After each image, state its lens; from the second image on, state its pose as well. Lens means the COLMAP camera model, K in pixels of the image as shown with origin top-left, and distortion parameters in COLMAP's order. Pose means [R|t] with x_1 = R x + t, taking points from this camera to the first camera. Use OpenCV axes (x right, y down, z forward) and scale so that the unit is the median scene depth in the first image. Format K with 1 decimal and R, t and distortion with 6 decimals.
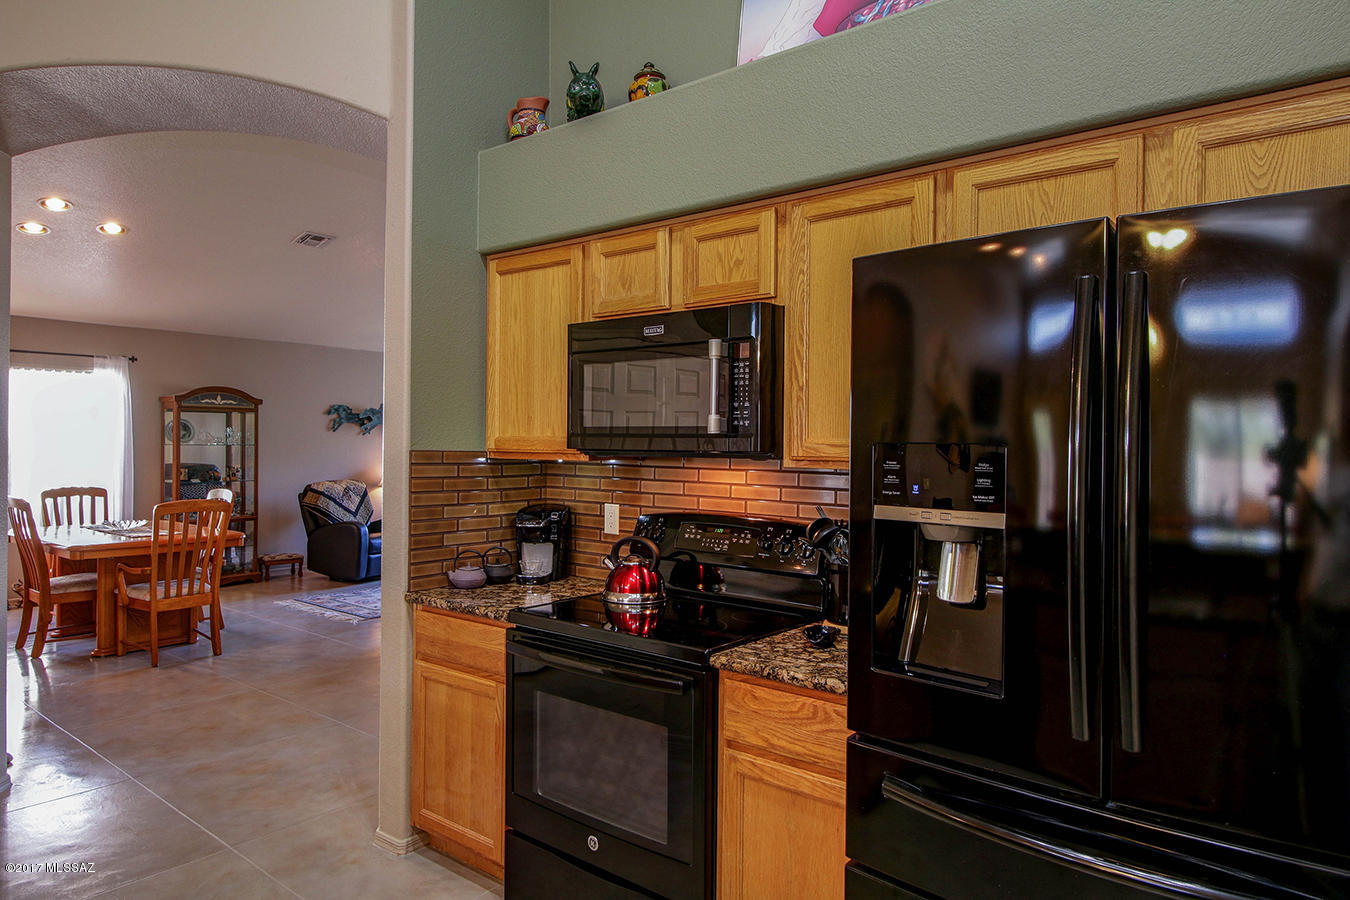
lens RADIAL K [[820.4, 0, 674.2], [0, 820.4, 446.7], [0, 0, 1]] dist [-0.004014, -0.004492]
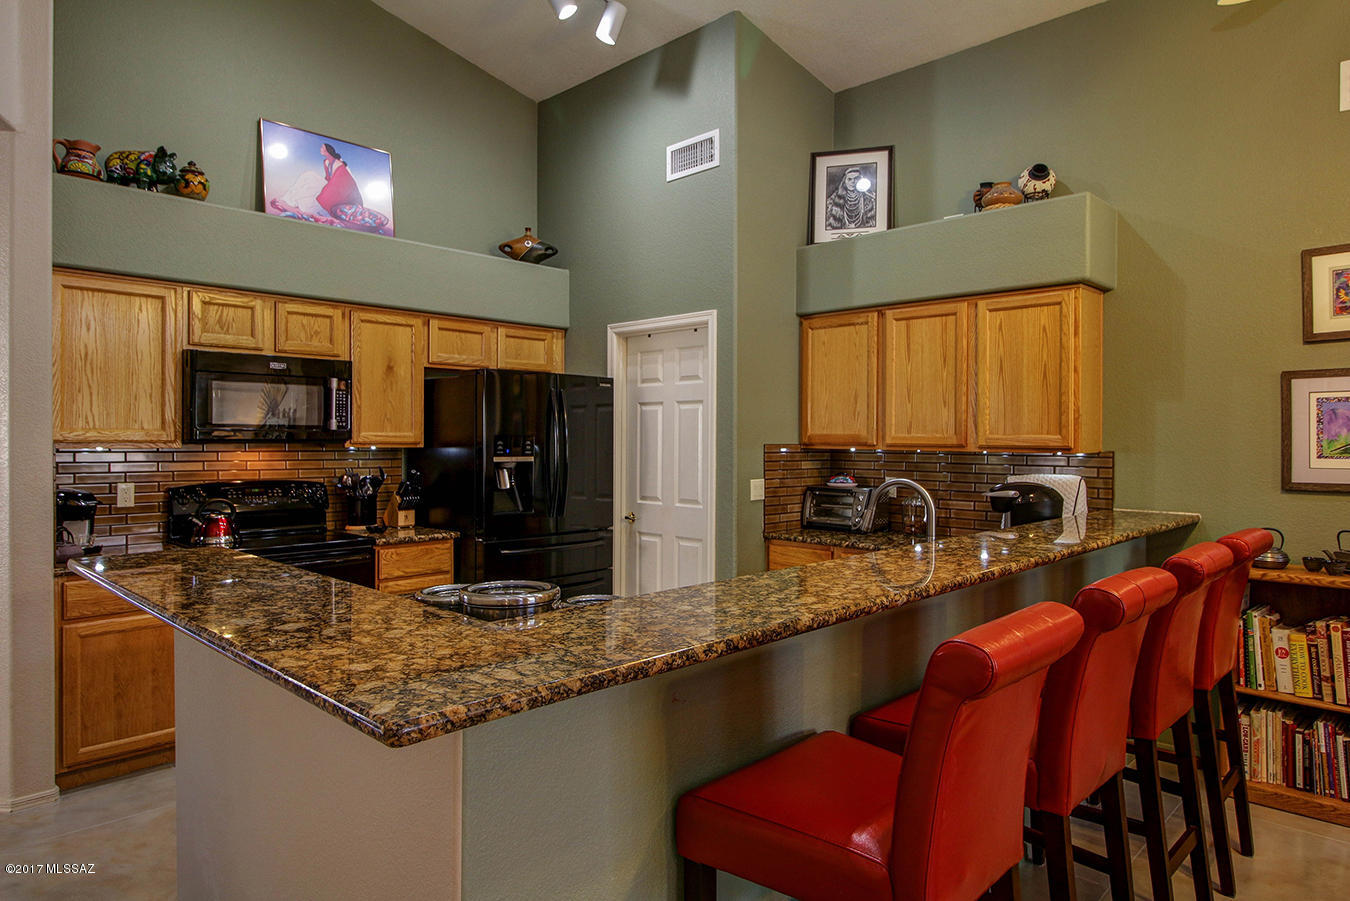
lens RADIAL K [[820.4, 0, 670.1], [0, 820.4, 444.2], [0, 0, 1]] dist [-0.004014, -0.004492]
pose [[0.105528, -0.015041, 0.994303, -1.537952], [-0.000214, 0.999885, 0.015148, -0.010122], [-0.994416, -0.001811, 0.105513, 0.052664]]
